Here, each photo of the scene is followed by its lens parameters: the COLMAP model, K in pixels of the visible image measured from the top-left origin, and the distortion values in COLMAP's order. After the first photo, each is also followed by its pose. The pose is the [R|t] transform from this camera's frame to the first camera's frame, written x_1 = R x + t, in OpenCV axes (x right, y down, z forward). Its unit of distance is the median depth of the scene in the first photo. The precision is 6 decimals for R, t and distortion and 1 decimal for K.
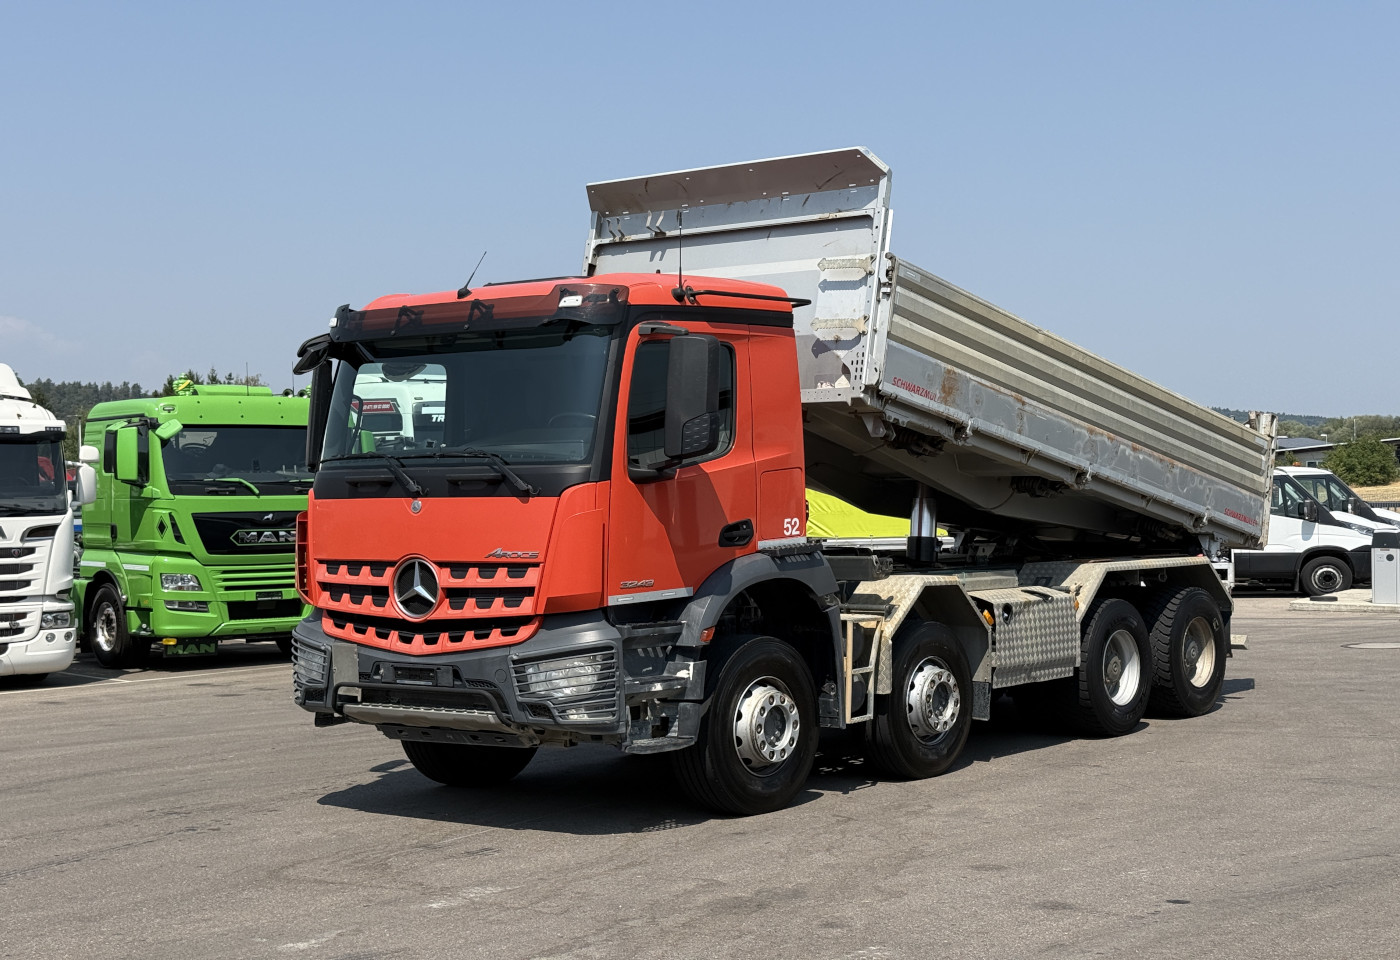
lens RADIAL K [[1976.8, 0, 670.2], [0, 1976.8, 472.4], [0, 0, 1]] dist [0.120244, 0.000000]
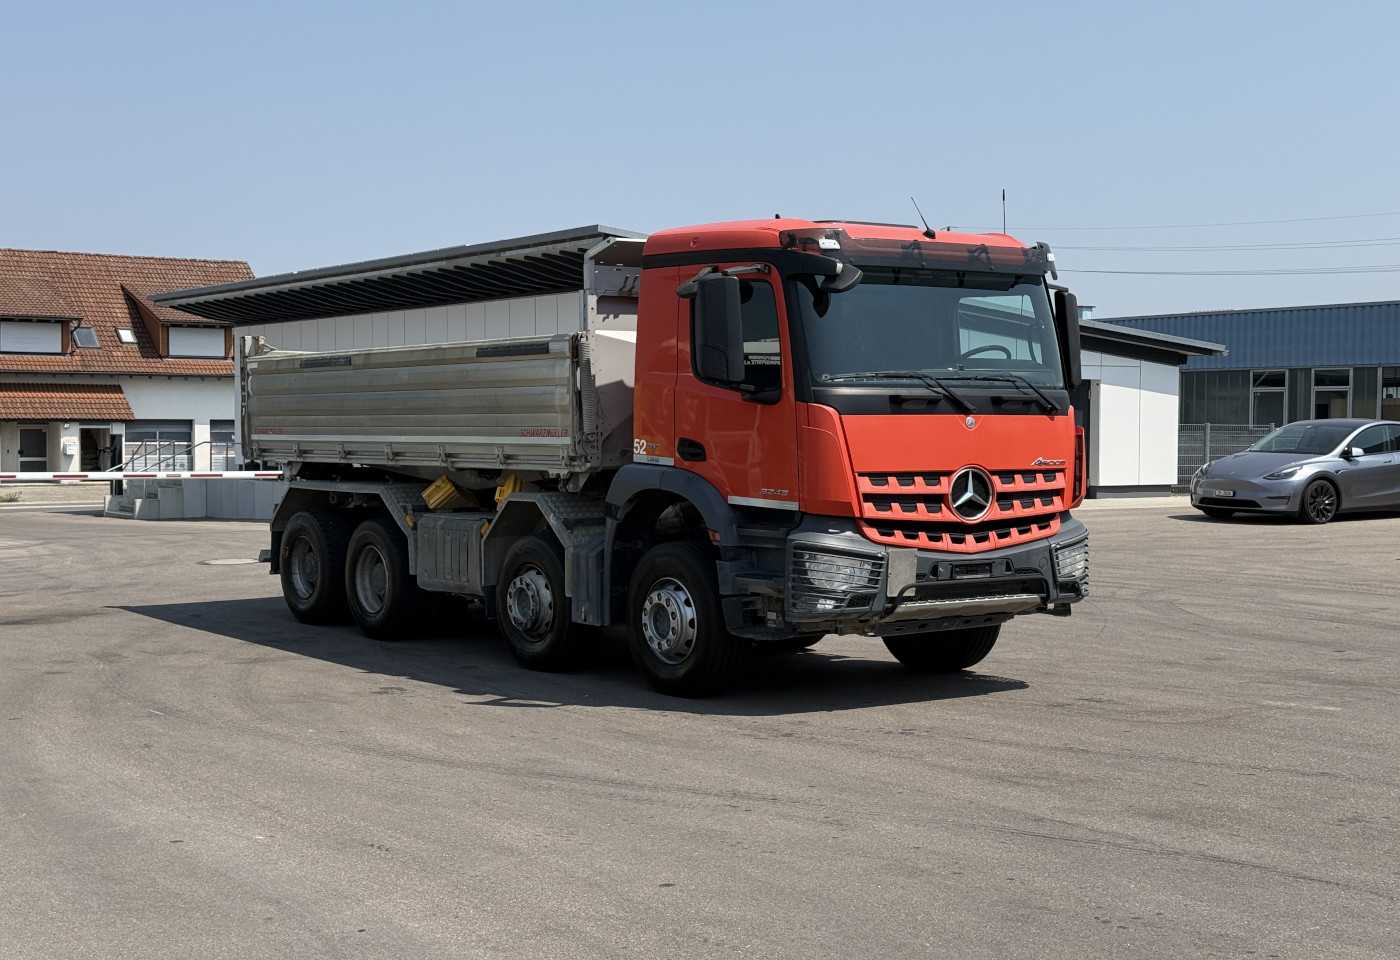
lens RADIAL K [[1976.8, 0, 706.7], [0, 1976.8, 474.9], [0, 0, 1]] dist [0.120244, 0.000000]
pose [[0.297578, -0.012782, 0.954612, -1.227544], [-0.012089, 0.999780, 0.017155, 0.028983], [-0.954621, -0.016646, 0.297358, 0.787106]]
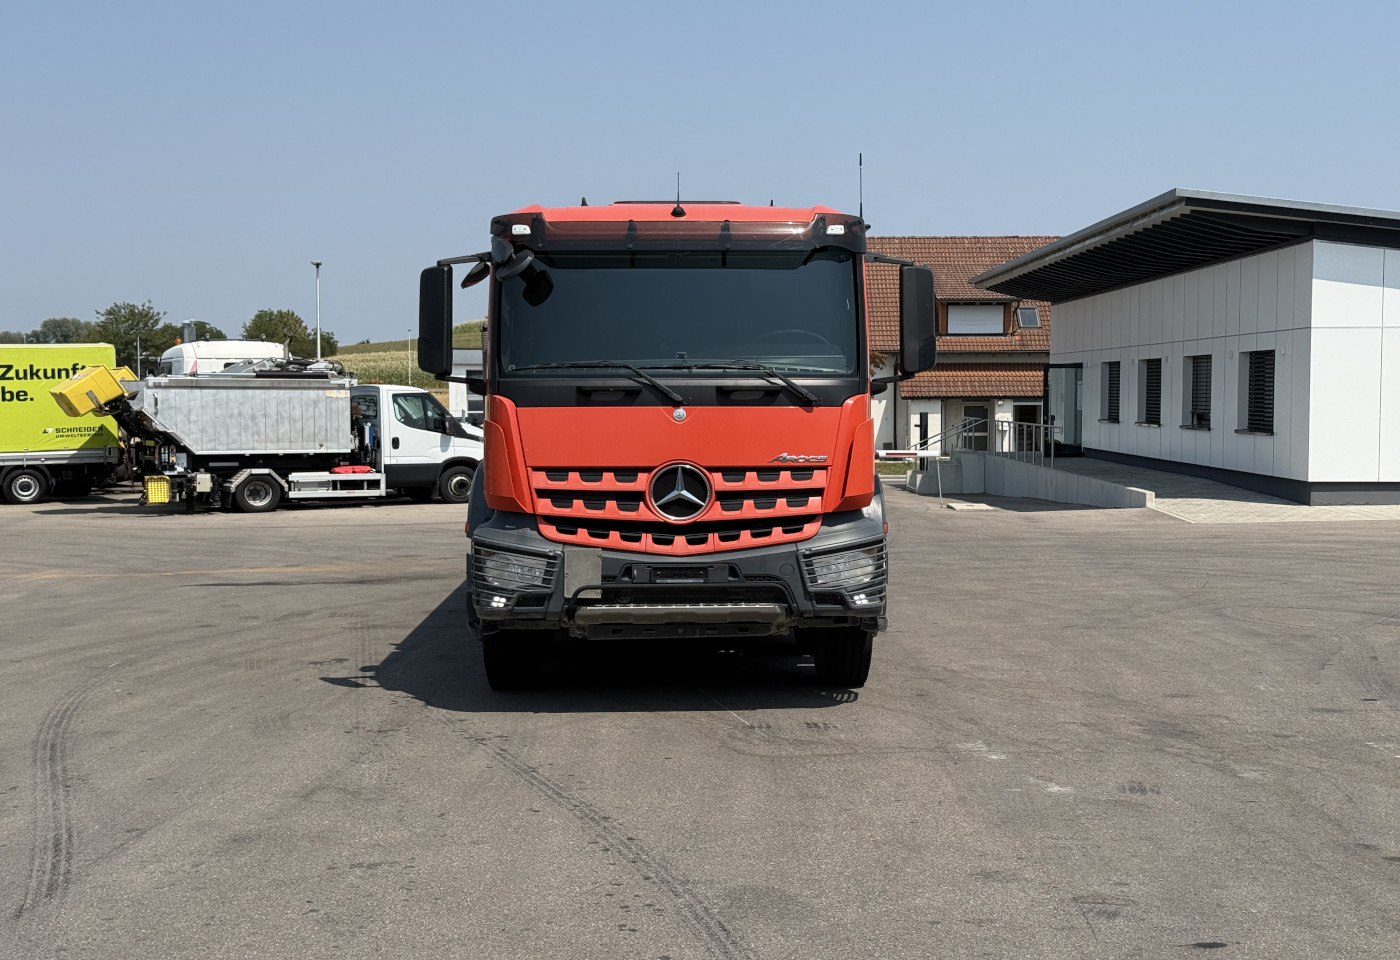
lens RADIAL K [[1976.8, 0, 701.8], [0, 1976.8, 482.3], [0, 0, 1]] dist [0.120244, 0.000000]
pose [[0.775891, -0.016667, 0.630647, -0.763168], [-0.012649, 0.999039, 0.041966, 0.008651], [-0.630740, -0.040539, 0.774934, 0.173102]]
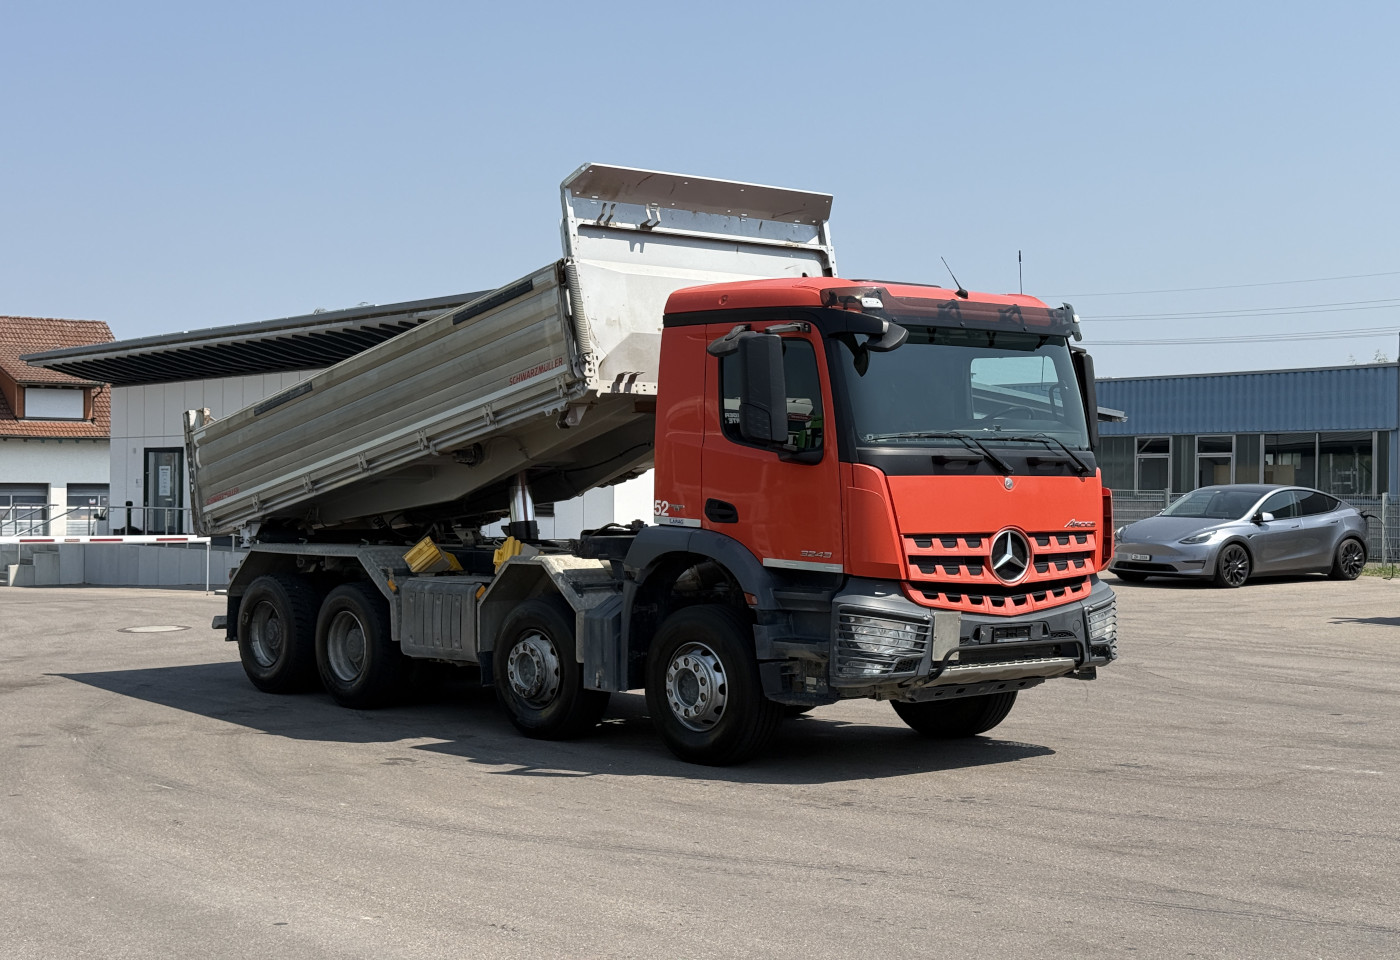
lens RADIAL K [[1976.8, 0, 701.1], [0, 1976.8, 470.4], [0, 0, 1]] dist [0.120244, 0.000000]
pose [[0.223214, 0.021531, 0.974532, -1.231633], [-0.013304, 0.999730, -0.019040, 0.032754], [-0.974679, -0.008715, 0.223440, 0.897476]]
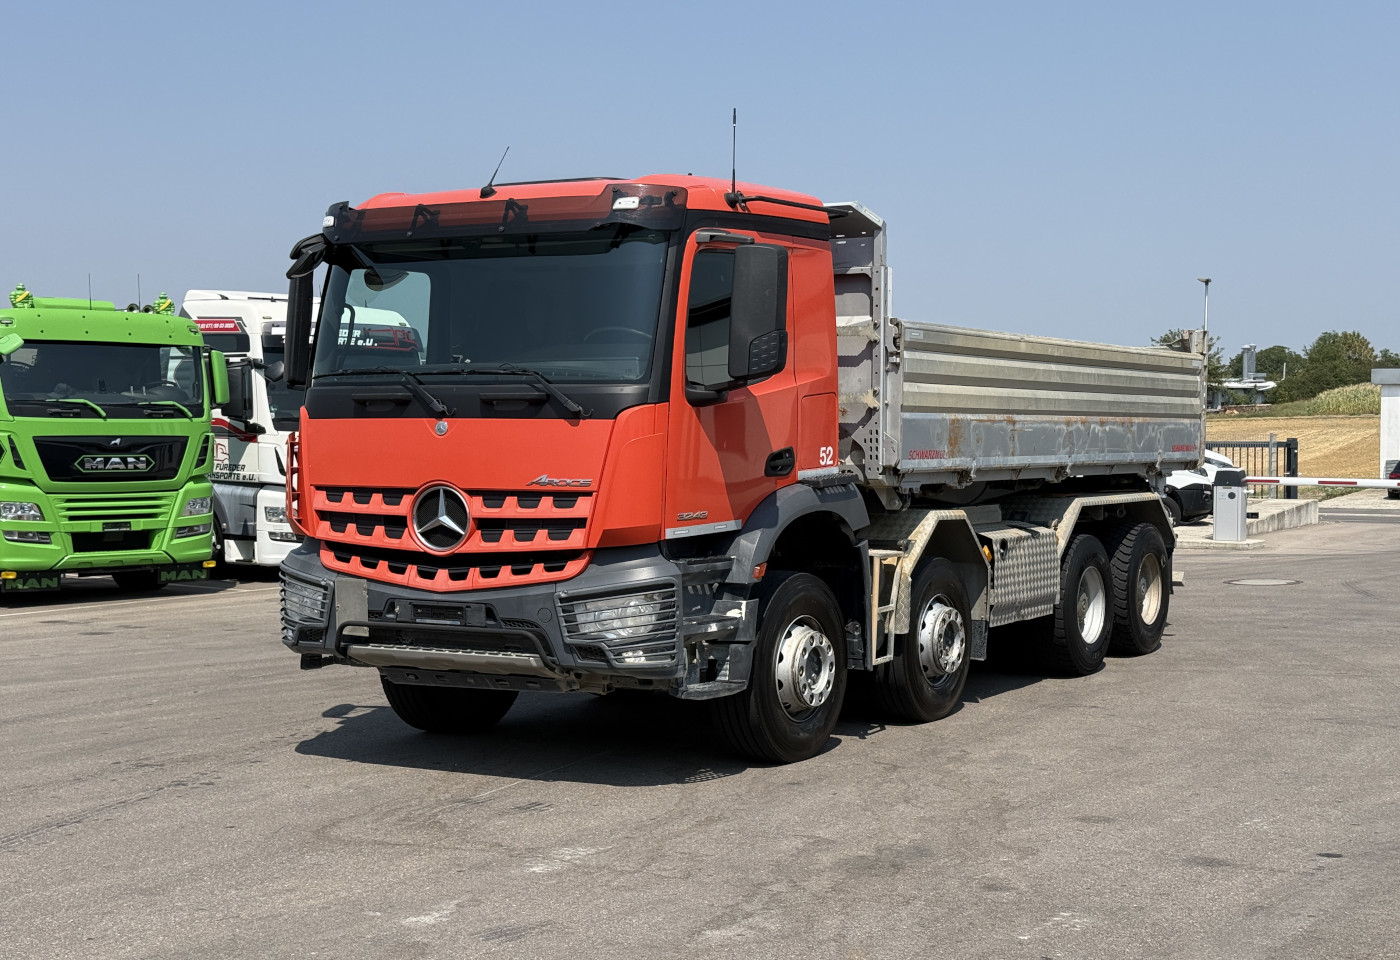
lens RADIAL K [[1976.8, 0, 677.0], [0, 1976.8, 498.7], [0, 0, 1]] dist [0.120244, 0.000000]
pose [[0.990976, 0.008515, 0.133771, -0.138791], [-0.014620, 0.998892, 0.044727, 0.007225], [-0.133242, -0.046279, 0.990002, 0.088040]]
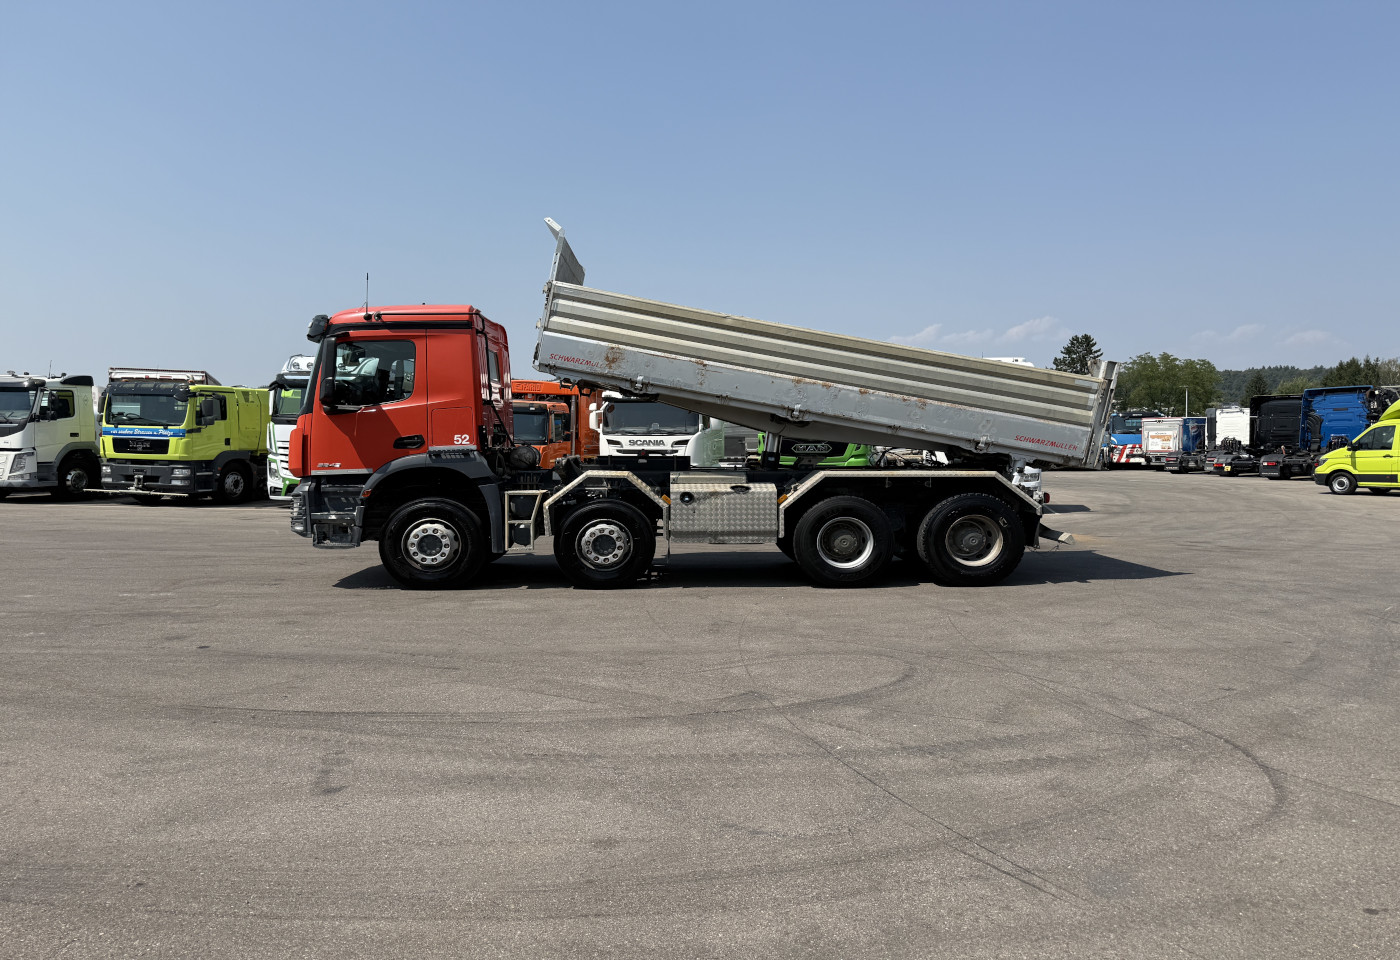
lens RADIAL K [[981.3, 0, 689.9], [0, 981.3, 477.4], [0, 0, 1]] dist [0.025778, -0.038425]
pose [[0.661974, 0.041990, -0.748350, 0.910542], [0.002272, 0.998313, 0.058025, 0.010722], [0.749523, -0.040111, 0.660762, 0.576342]]
